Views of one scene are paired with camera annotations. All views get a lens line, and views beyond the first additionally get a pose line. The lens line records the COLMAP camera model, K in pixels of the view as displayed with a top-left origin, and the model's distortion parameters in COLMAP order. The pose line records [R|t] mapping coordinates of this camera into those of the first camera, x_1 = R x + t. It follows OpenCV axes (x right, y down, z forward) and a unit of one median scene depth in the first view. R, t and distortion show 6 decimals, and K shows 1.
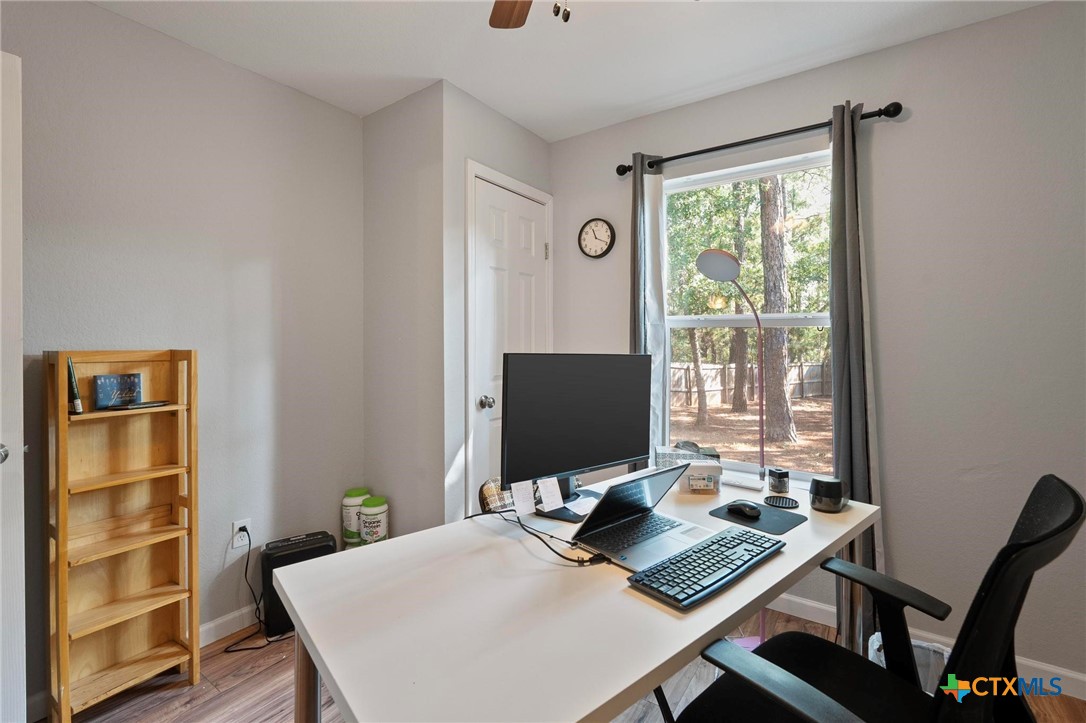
lens RADIAL K [[483.9, 0, 543.0], [0, 483.9, 361.5], [0, 0, 1]] dist [0.000087, 0.000020]
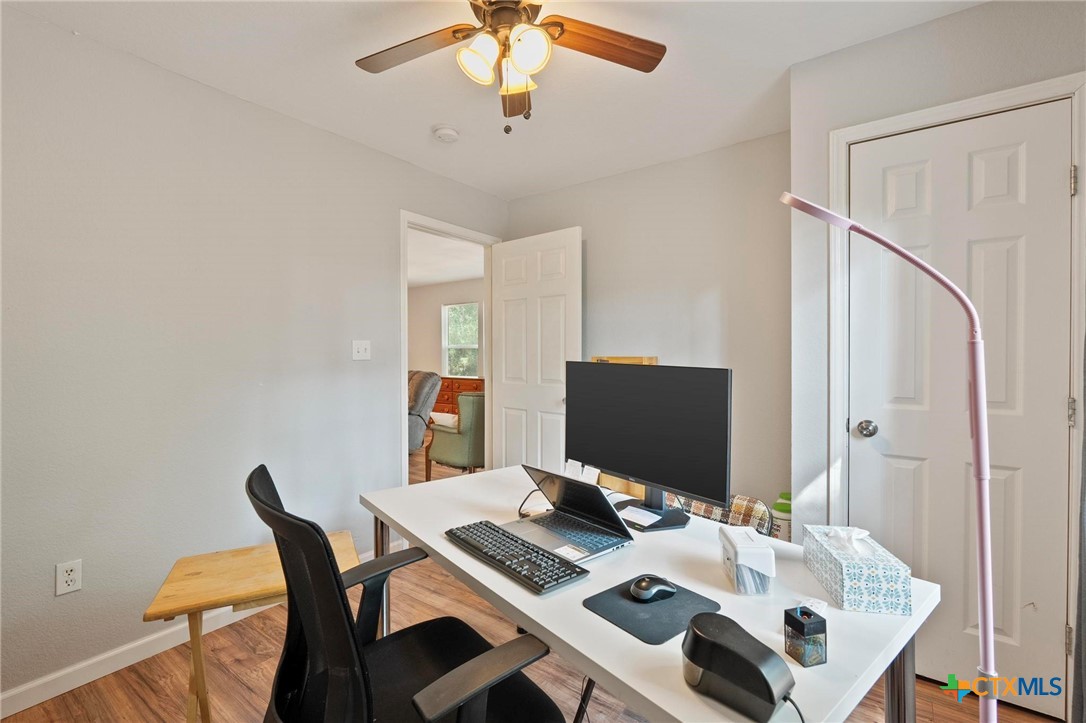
lens RADIAL K [[483.9, 0, 543.0], [0, 483.9, 361.5], [0, 0, 1]] dist [0.000087, 0.000020]
pose [[-0.024986, 0.019947, -0.999489, 0.720224], [-0.032198, 0.999266, 0.020747, -0.023757], [0.999169, 0.032700, -0.024325, 0.542542]]
